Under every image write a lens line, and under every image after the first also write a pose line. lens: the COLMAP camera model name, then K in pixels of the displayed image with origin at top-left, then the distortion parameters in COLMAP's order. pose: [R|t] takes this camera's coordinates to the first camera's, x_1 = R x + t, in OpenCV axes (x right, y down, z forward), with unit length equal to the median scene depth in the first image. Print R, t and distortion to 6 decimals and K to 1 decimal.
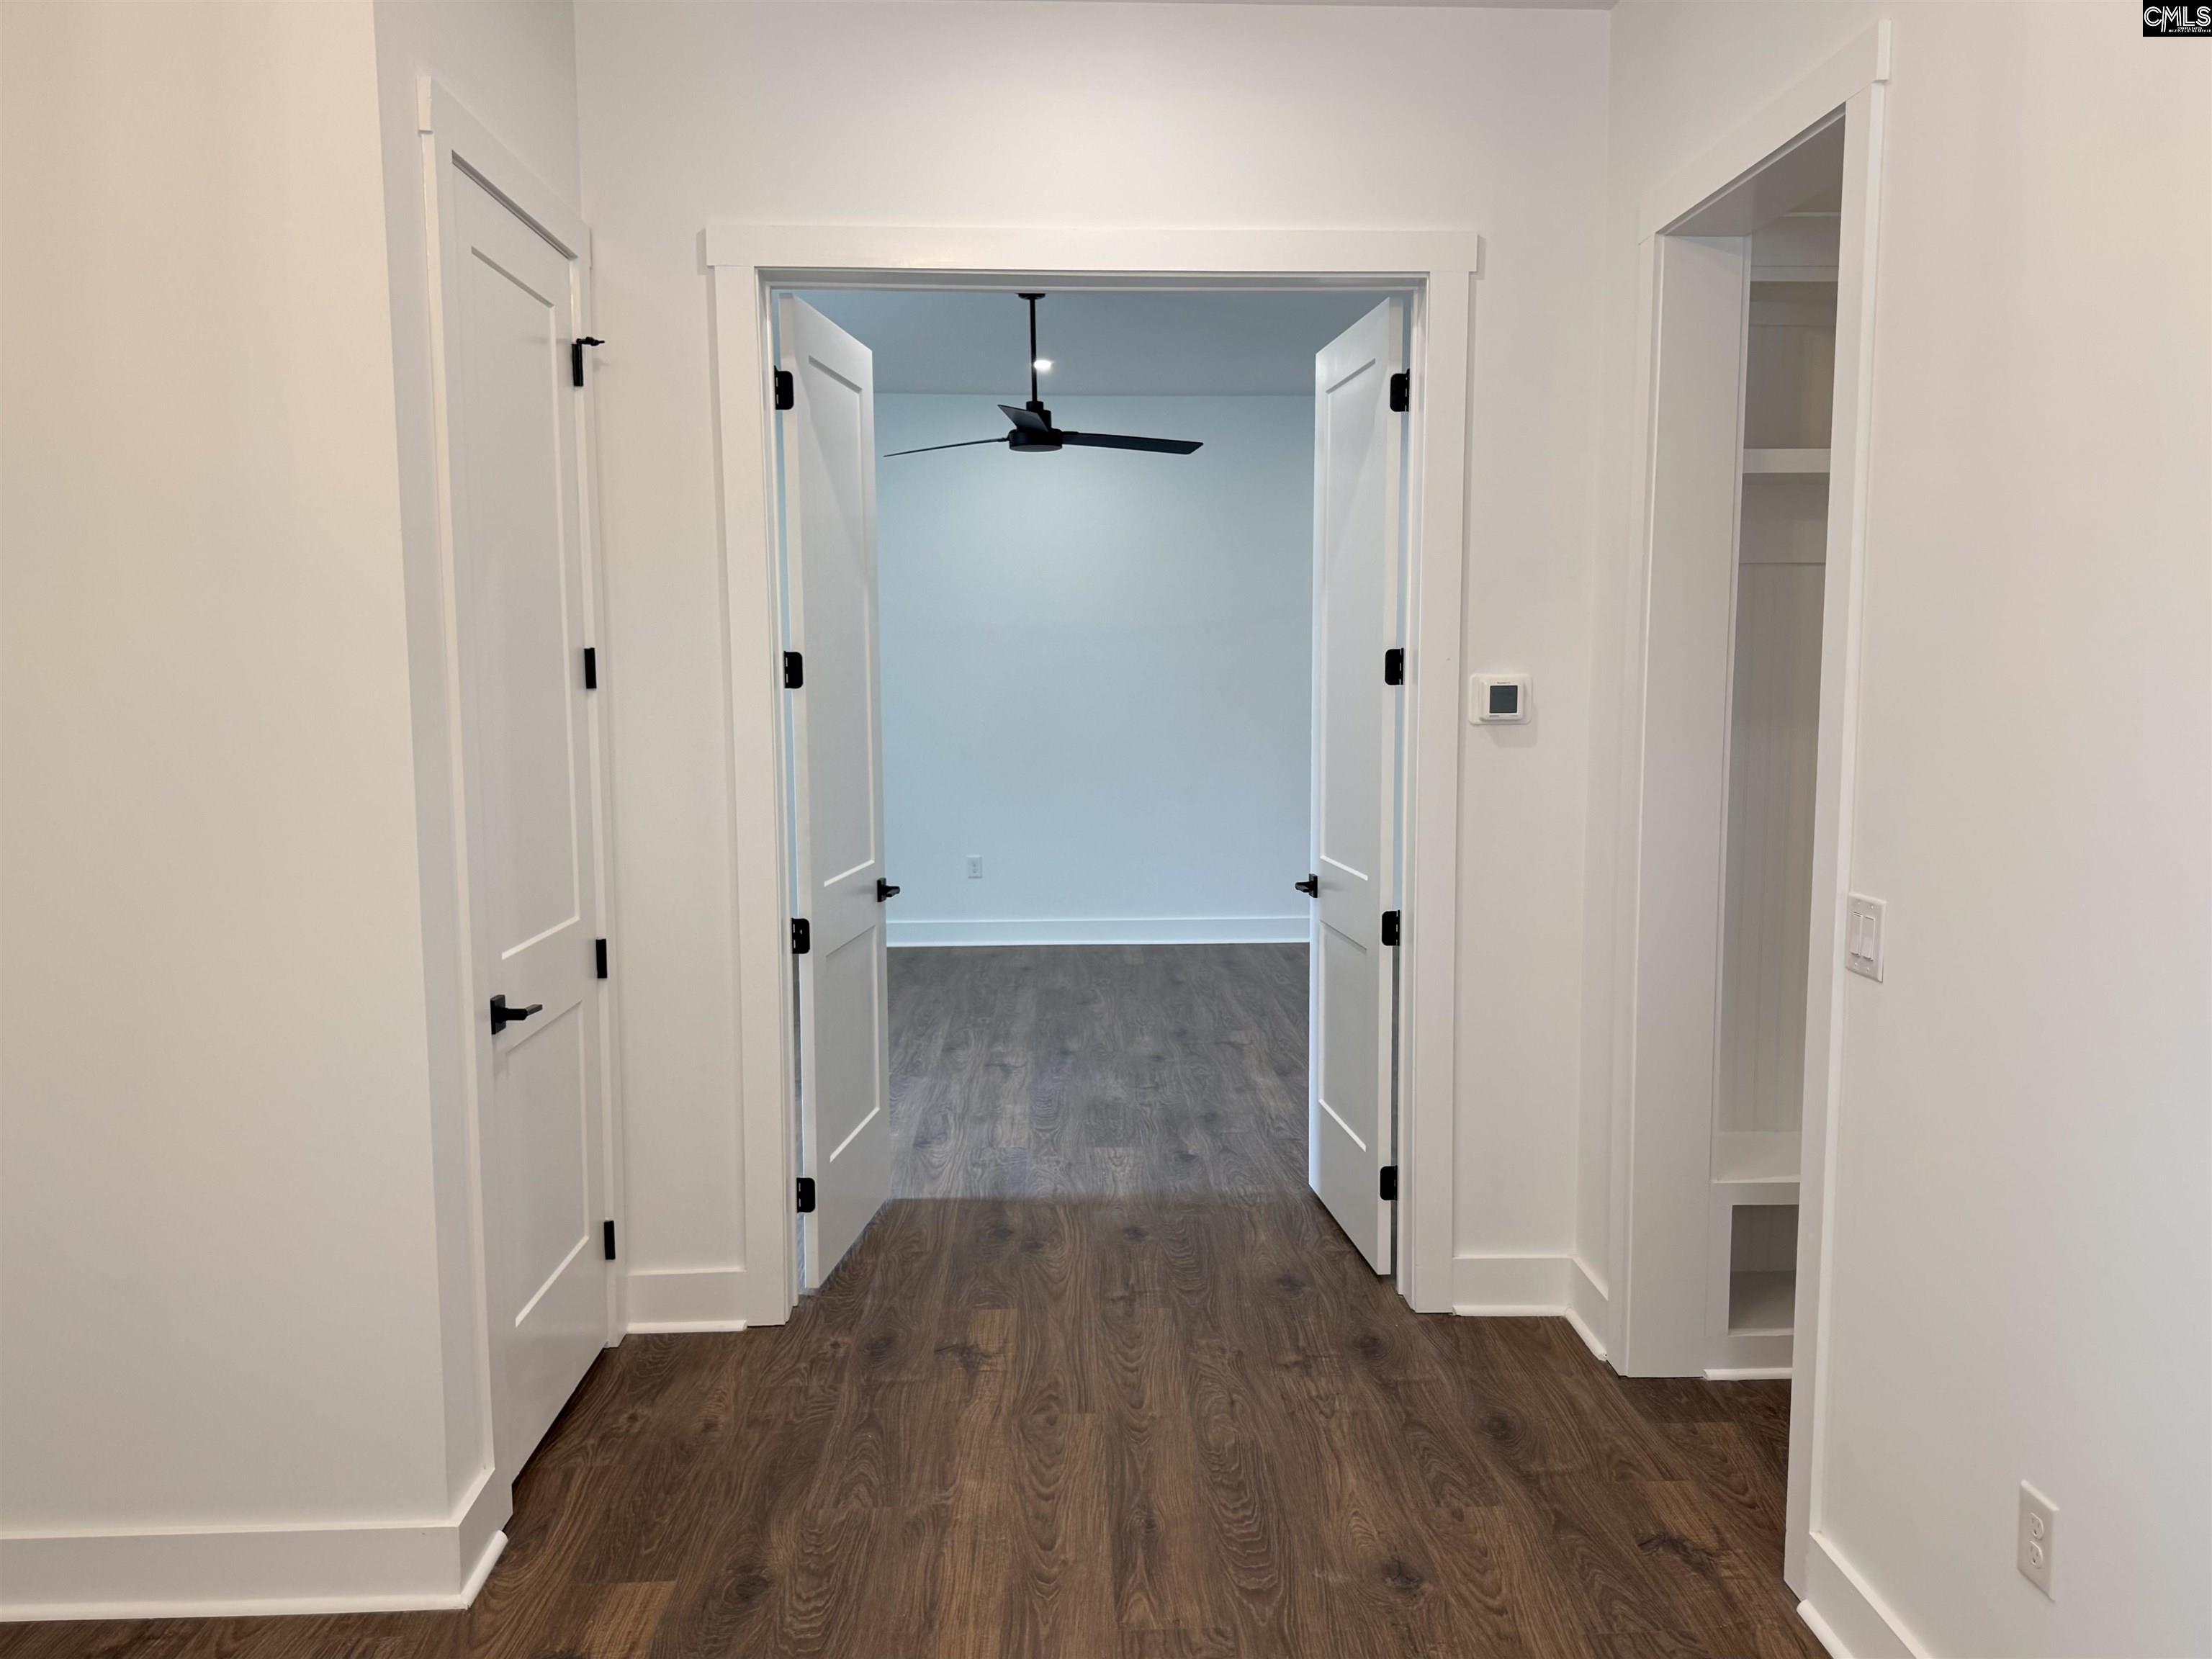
lens RADIAL K [[1752.0, 0, 1096.2], [0, 1752.0, 840.9], [0, 0, 1]] dist [0.024785, -0.011575]
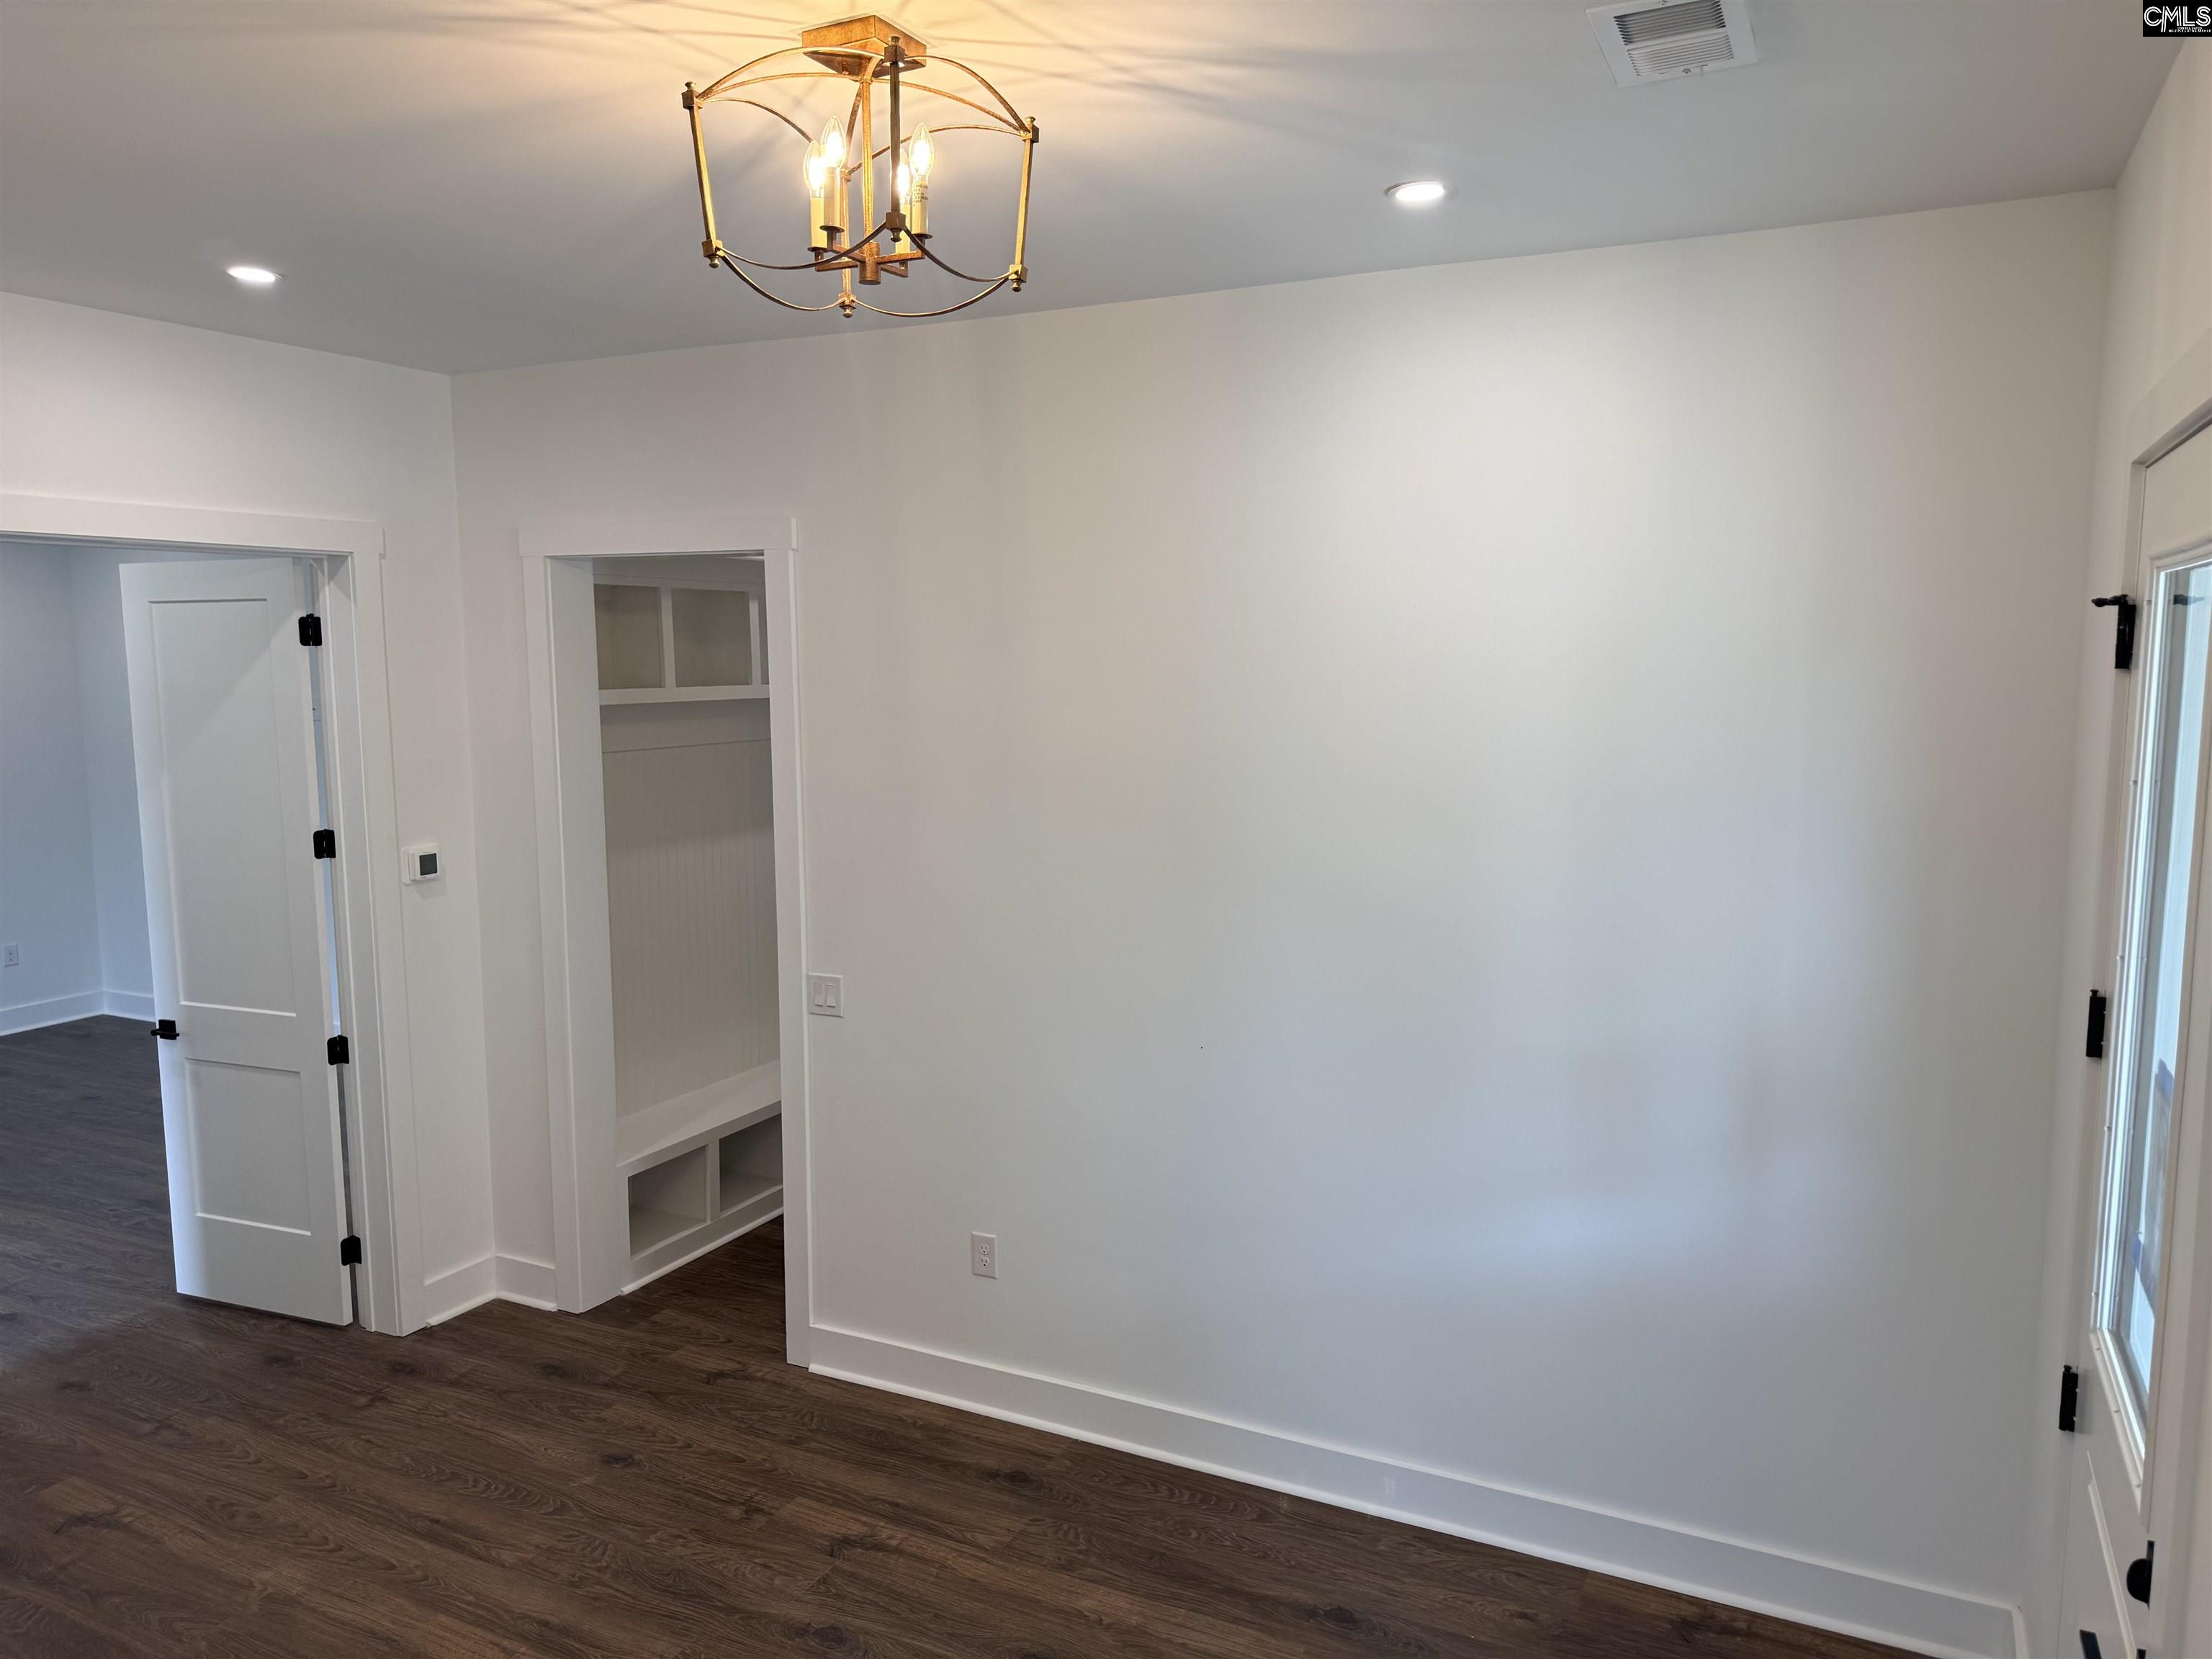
lens RADIAL K [[1752.0, 0, 1096.2], [0, 1752.0, 840.9], [0, 0, 1]] dist [0.024785, -0.011575]
pose [[0.496095, -0.128782, 0.858665, -0.696618], [0.114774, 0.989988, 0.082168, -0.156281], [-0.860649, 0.057789, 0.505909, -0.132073]]
